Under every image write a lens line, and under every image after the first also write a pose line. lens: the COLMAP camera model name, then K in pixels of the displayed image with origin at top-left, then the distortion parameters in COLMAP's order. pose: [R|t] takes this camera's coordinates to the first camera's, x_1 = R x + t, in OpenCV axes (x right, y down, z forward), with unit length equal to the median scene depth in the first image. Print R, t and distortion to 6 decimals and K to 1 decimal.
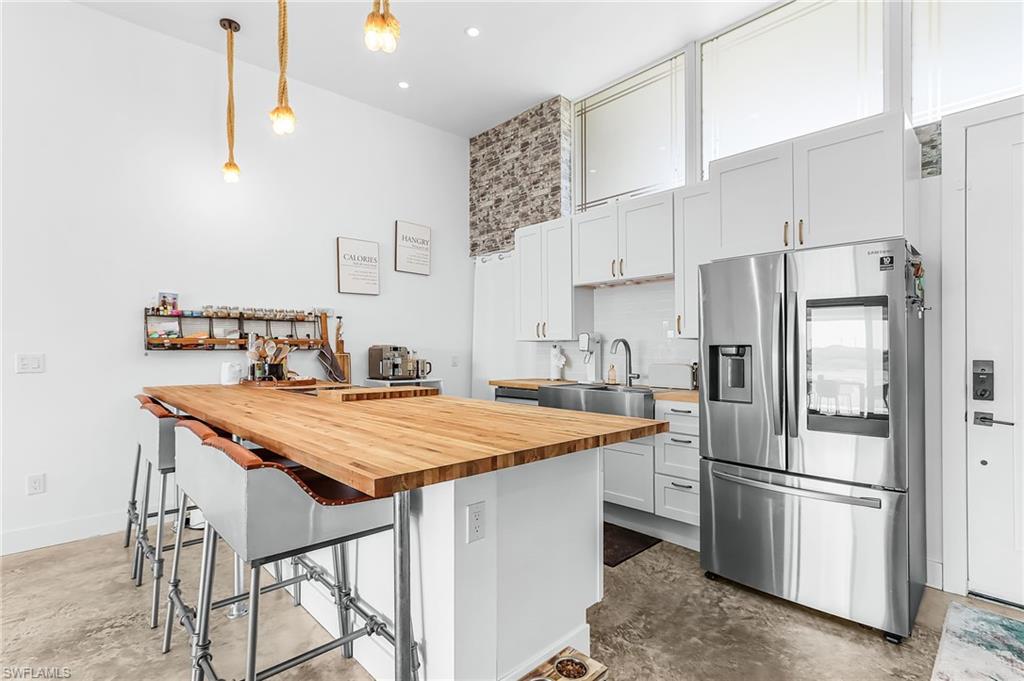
lens RADIAL K [[474.3, 0, 509.4], [0, 474.3, 344.6], [0, 0, 1]] dist [-0.000837, 0.000559]
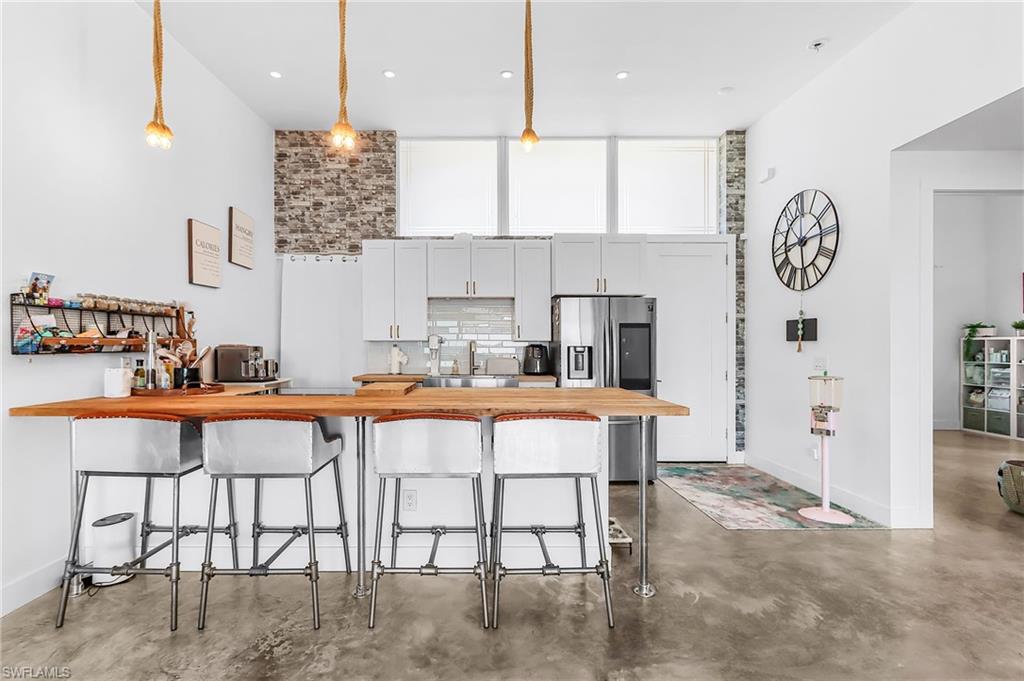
lens RADIAL K [[481.0, 0, 483.3], [0, 481.0, 341.1], [0, 0, 1]] dist [0.003045, 0.001197]
pose [[0.693811, 0.003189, 0.720150, -0.710340], [-0.005547, 0.999984, 0.000915, -0.011006], [-0.720136, -0.004630, 0.693817, 0.018255]]
